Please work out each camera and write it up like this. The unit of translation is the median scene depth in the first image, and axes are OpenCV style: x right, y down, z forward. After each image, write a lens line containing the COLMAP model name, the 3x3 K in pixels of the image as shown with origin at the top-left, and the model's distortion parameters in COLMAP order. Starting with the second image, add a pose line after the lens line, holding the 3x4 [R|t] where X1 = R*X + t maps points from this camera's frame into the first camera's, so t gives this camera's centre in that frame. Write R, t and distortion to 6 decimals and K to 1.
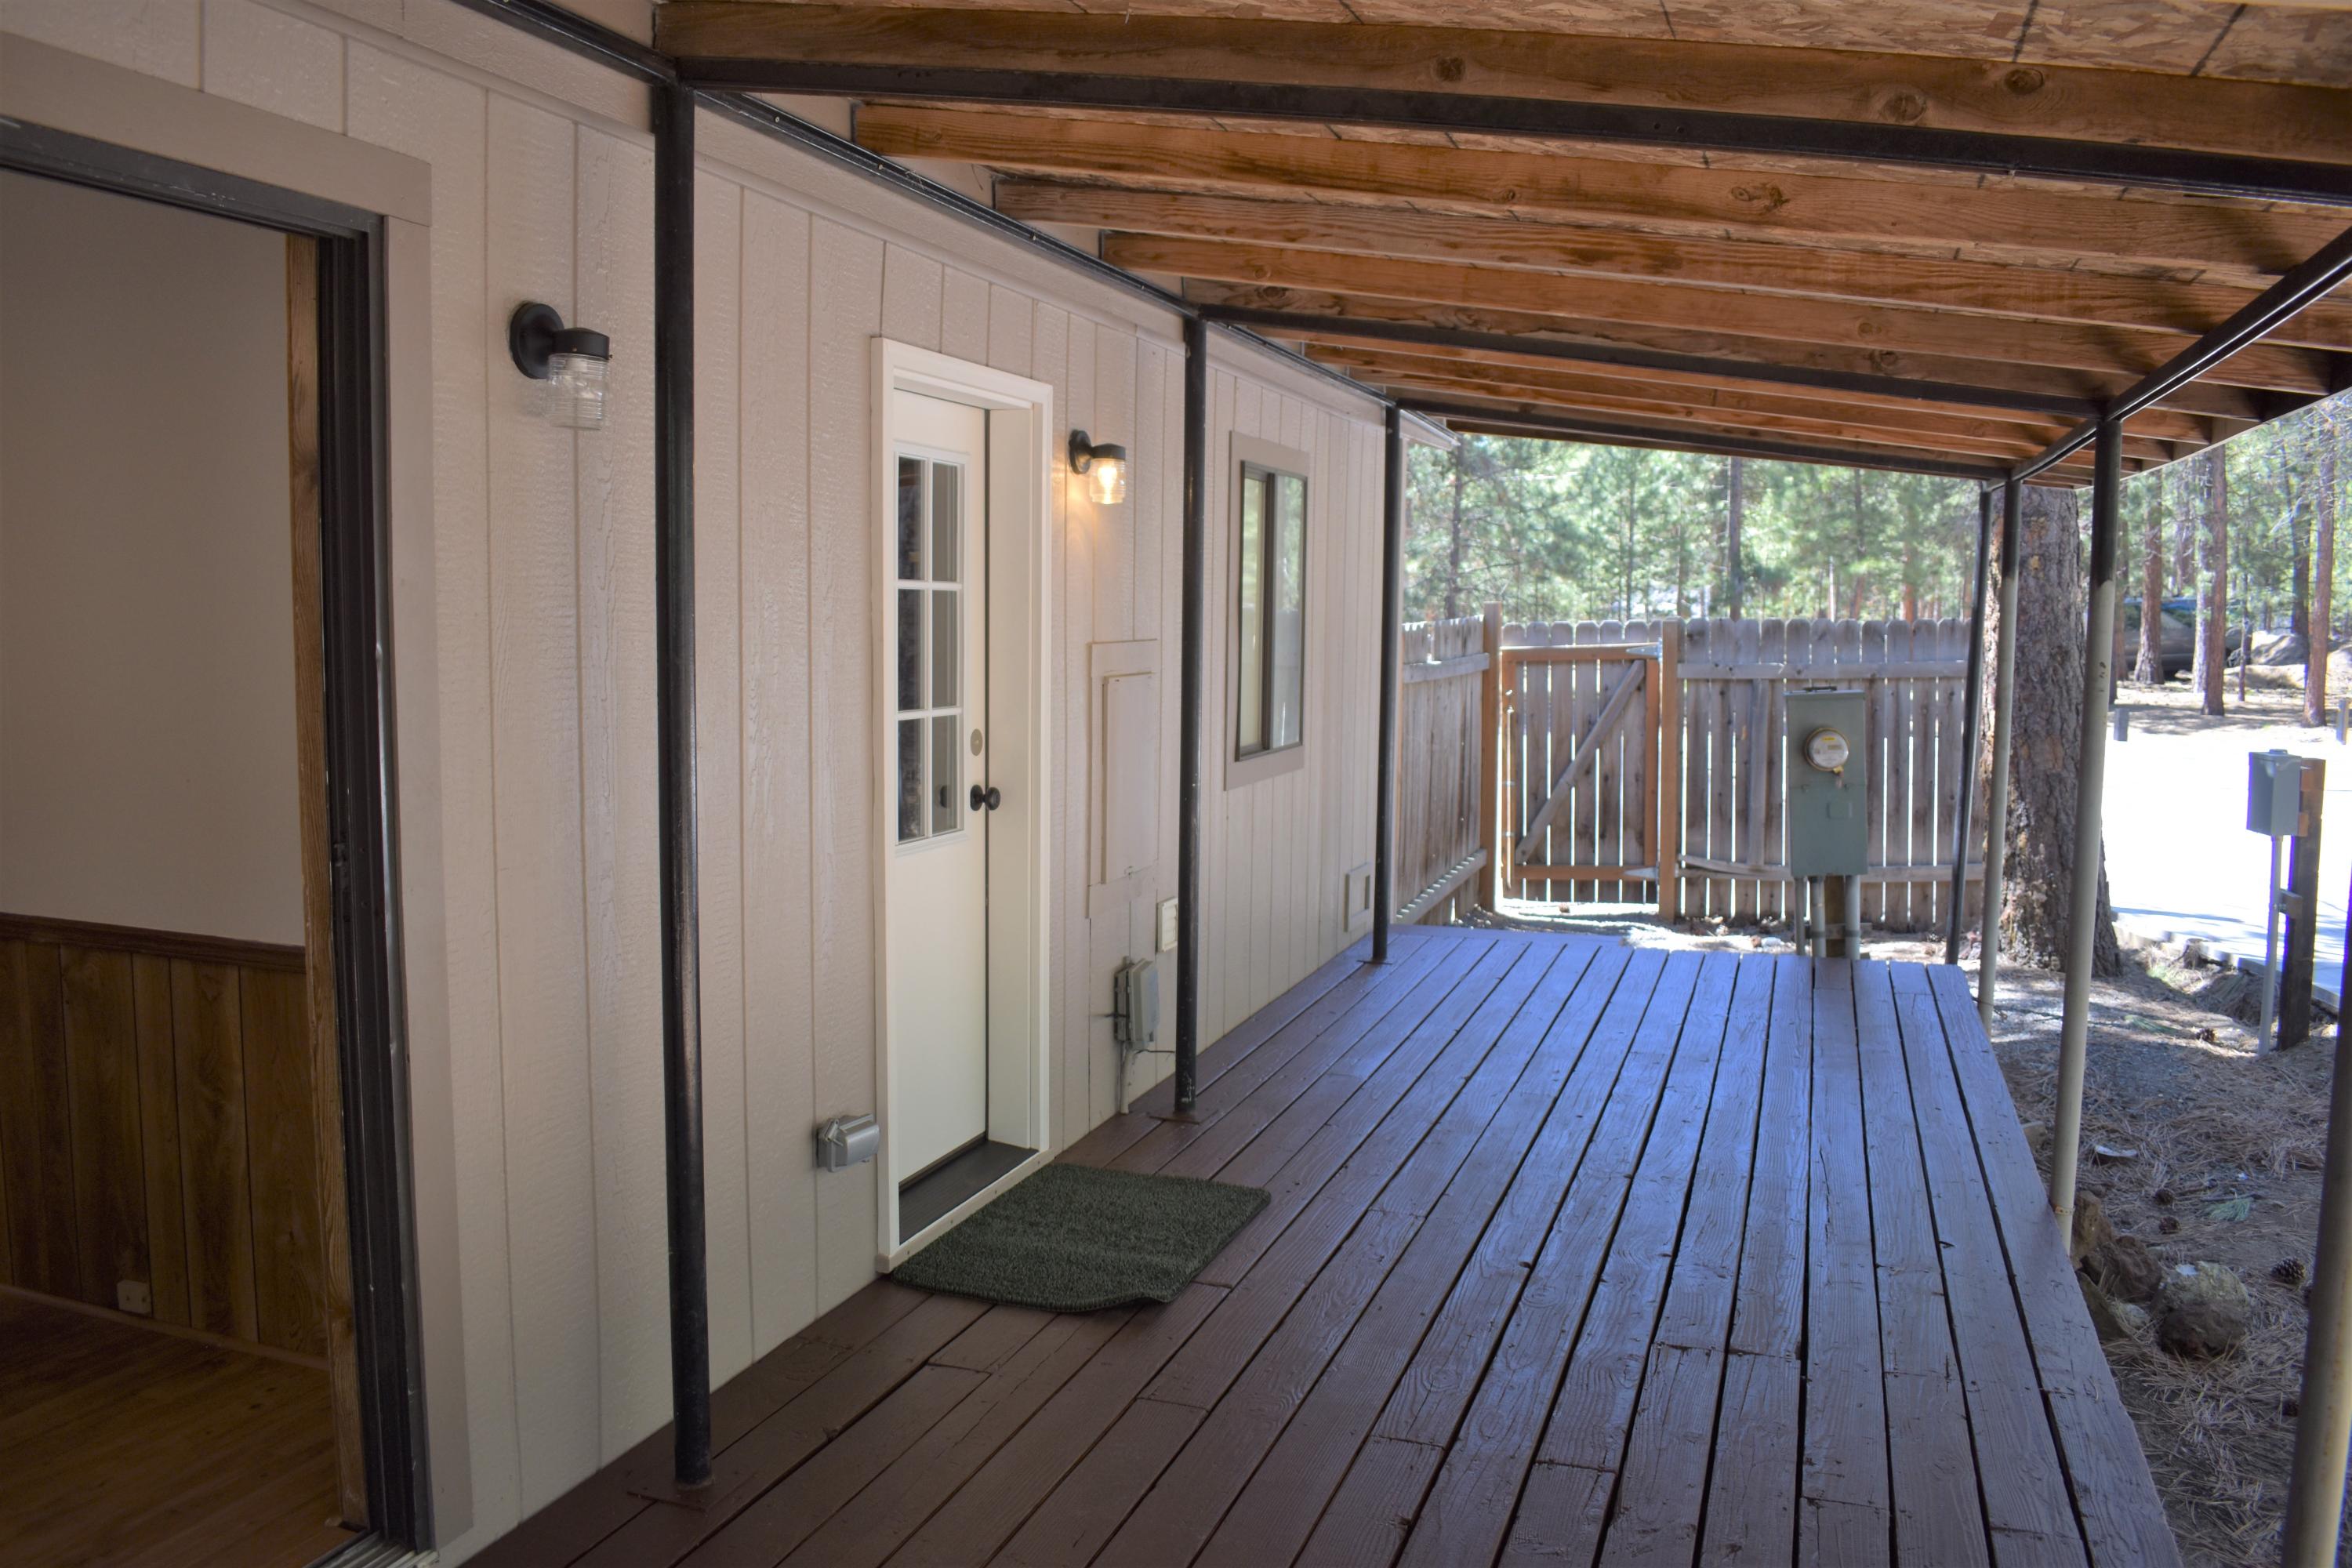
lens RADIAL K [[1822.6, 0, 1166.8], [0, 1822.6, 780.8], [0, 0, 1]] dist [-0.096569, 0.013678]
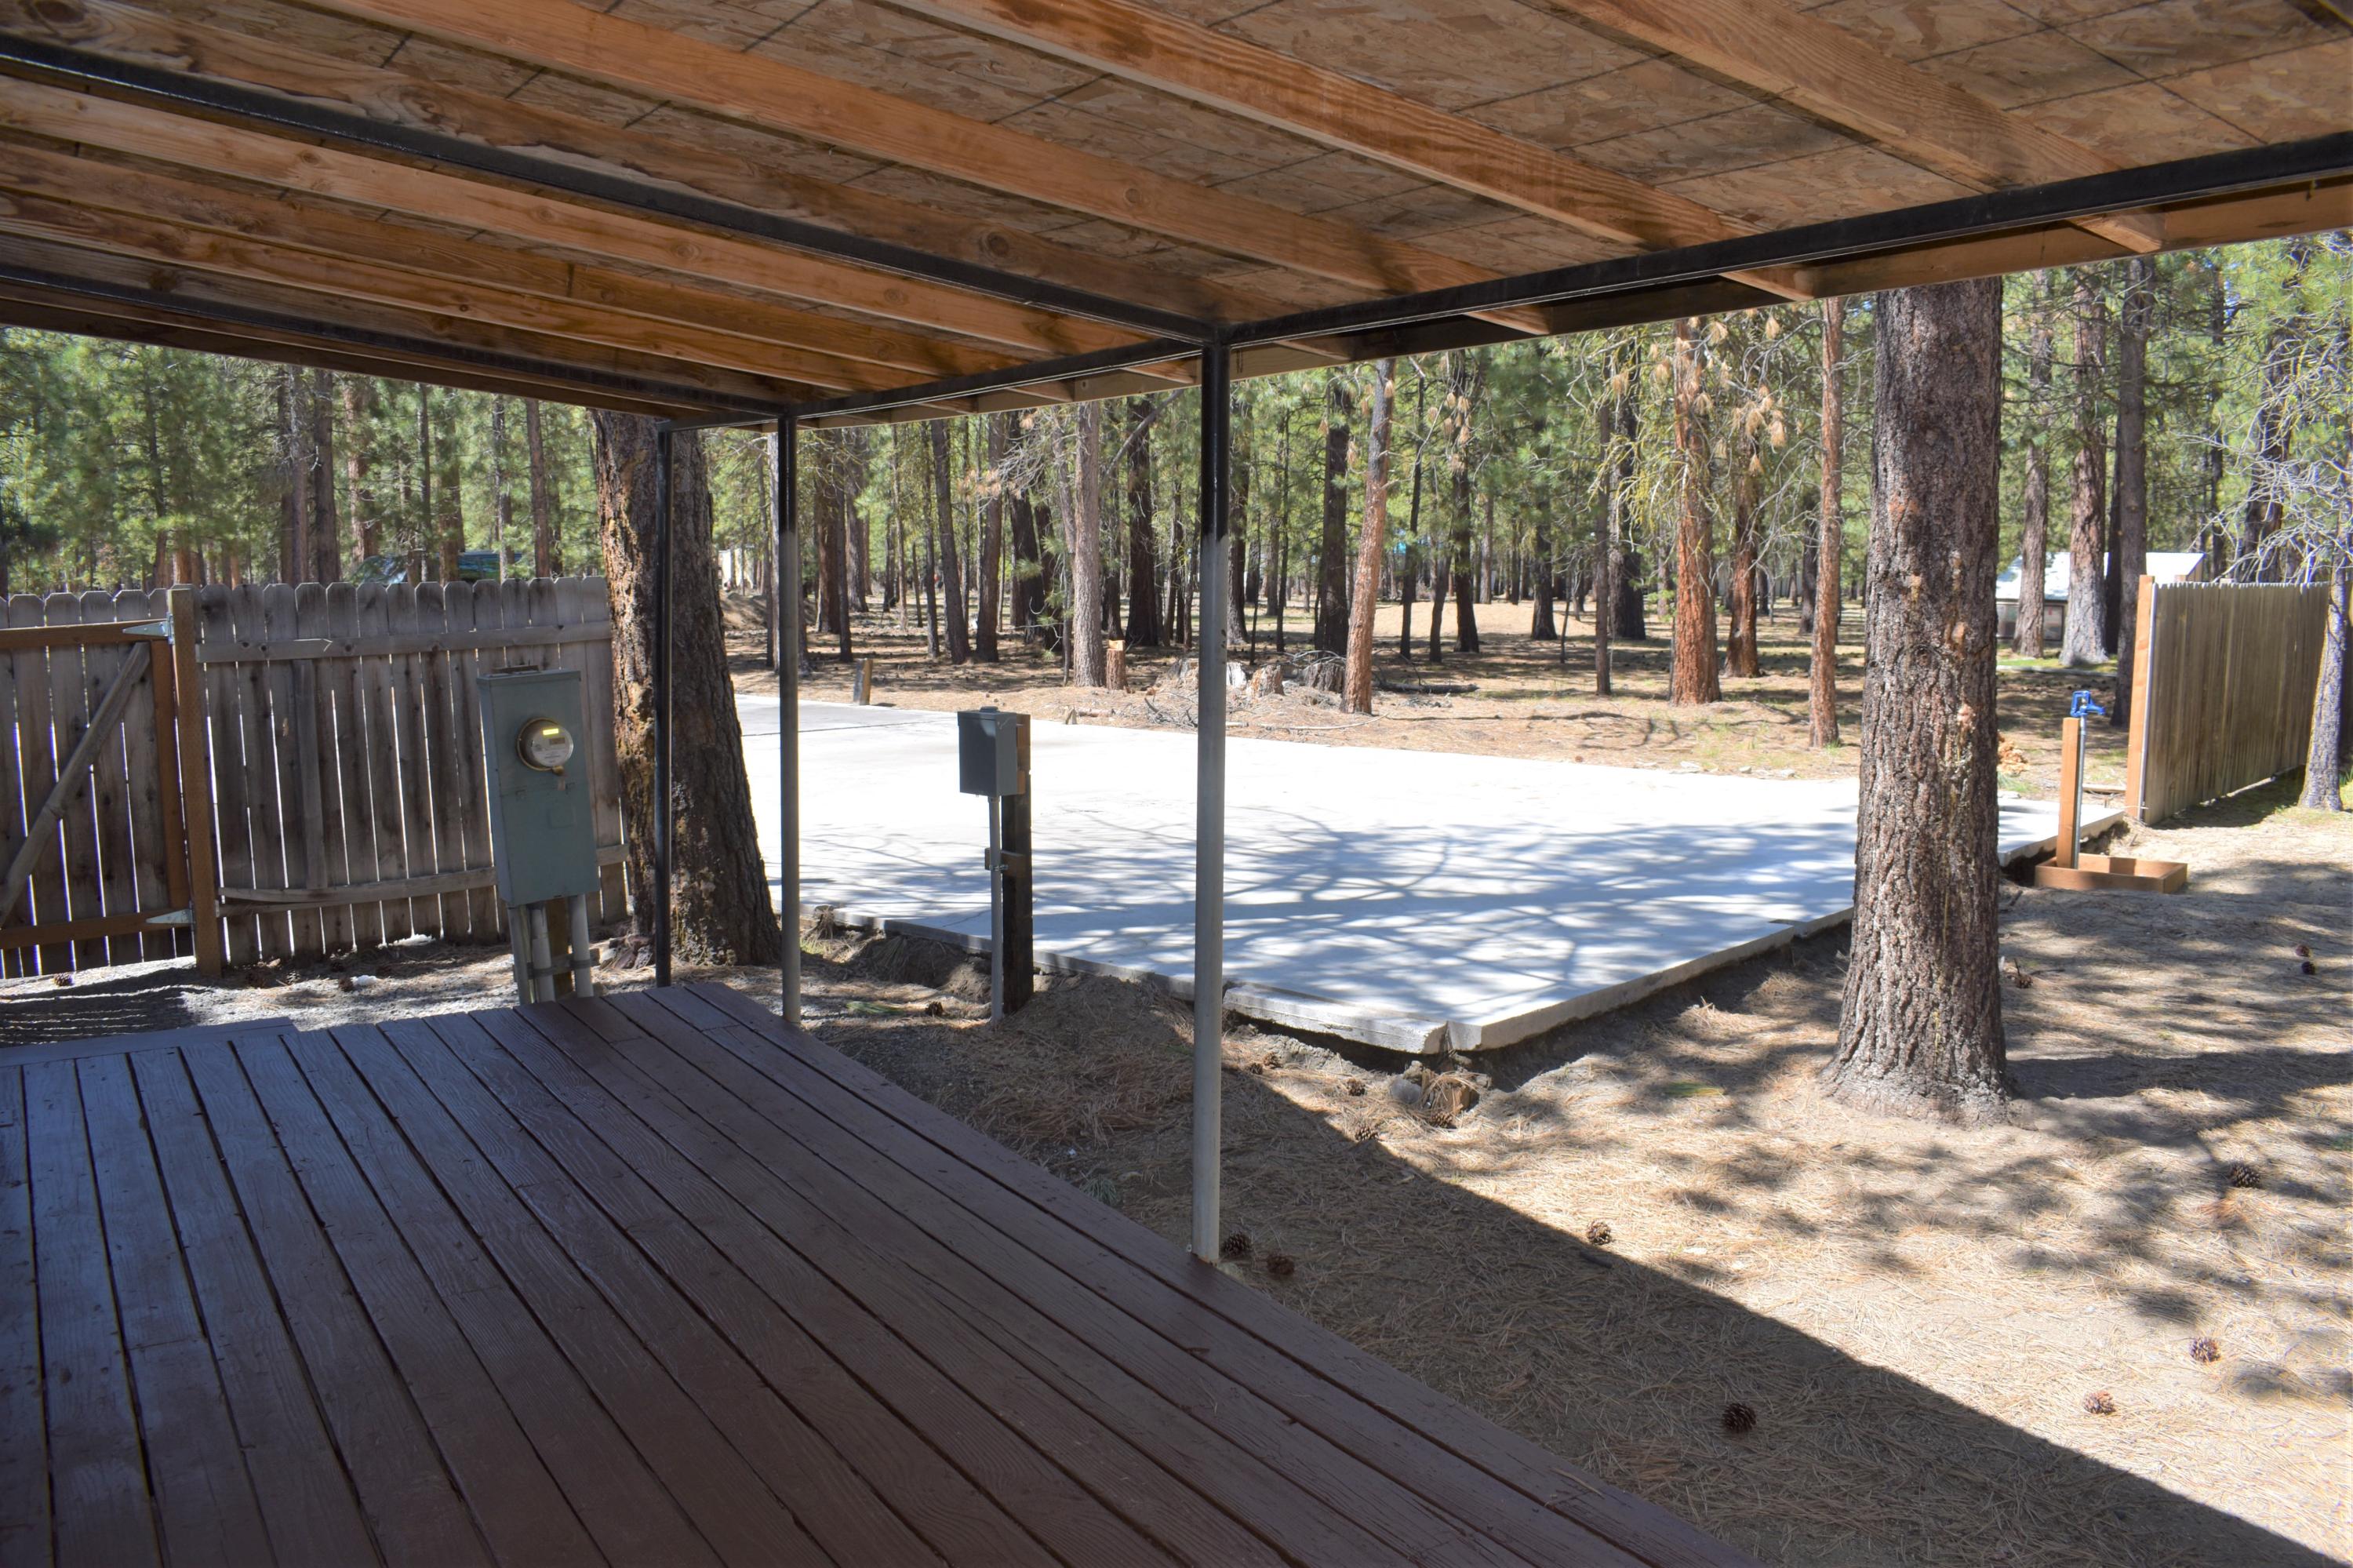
lens RADIAL K [[1872.2, 0, 1159.5], [0, 1872.2, 778.2], [0, 0, 1]] dist [-0.096208, 0.009254]
pose [[0.608888, -0.092247, 0.787874, -0.107718], [0.076942, 0.995400, 0.057082, -0.025455], [-0.789516, 0.025864, 0.613185, 0.241124]]
